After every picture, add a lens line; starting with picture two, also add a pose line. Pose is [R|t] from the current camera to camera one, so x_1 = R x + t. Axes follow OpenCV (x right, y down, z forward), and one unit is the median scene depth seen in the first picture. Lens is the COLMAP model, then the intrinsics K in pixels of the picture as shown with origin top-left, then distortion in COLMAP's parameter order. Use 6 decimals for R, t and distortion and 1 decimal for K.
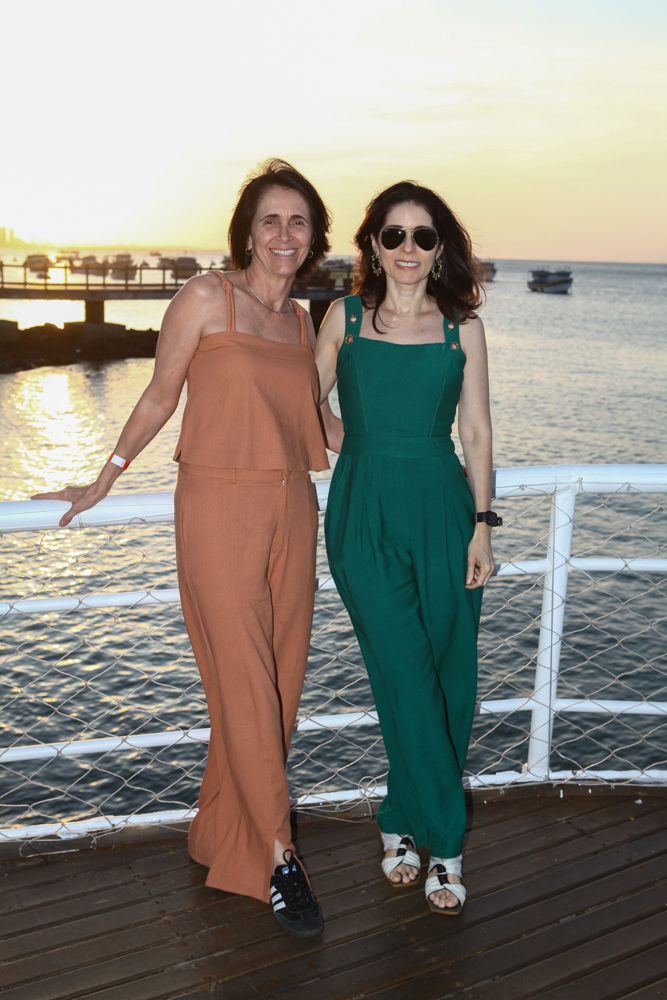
lens RADIAL K [[1114.0, 0, 333.5], [0, 1114.0, 500.0], [0, 0, 1]] dist [0.019471, -0.000561]
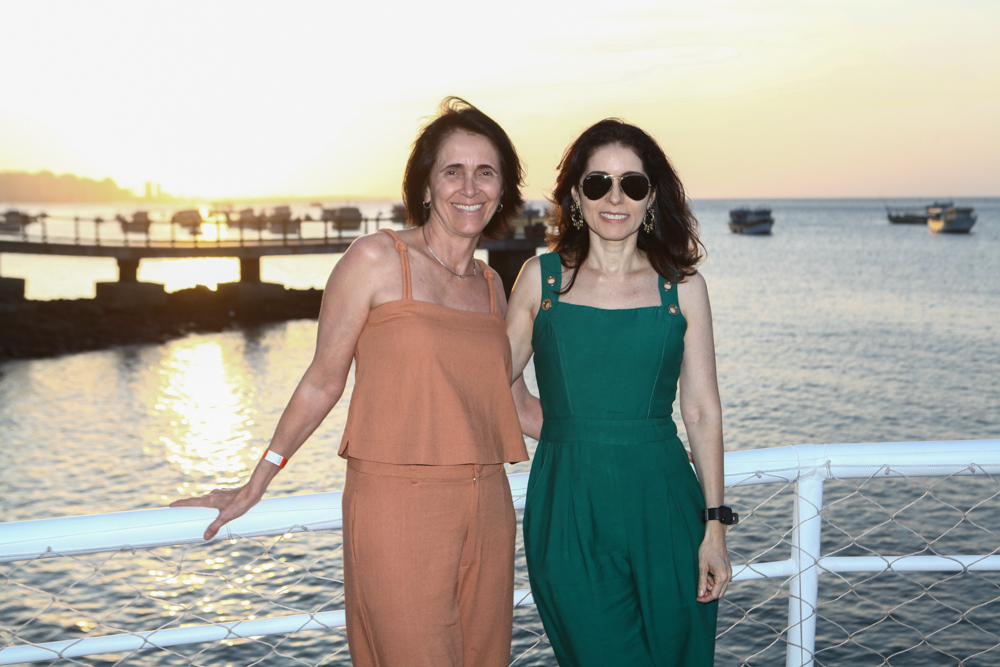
lens RADIAL K [[1200.4, 0, 500.0], [0, 1200.4, 333.5], [0, 0, 1]] dist [0.014142, 0.011128]
pose [[0.999576, -0.028121, -0.007549, -0.014960], [0.027200, 0.994360, -0.102511, -0.030513], [0.010389, 0.102262, 0.994703, 0.098769]]
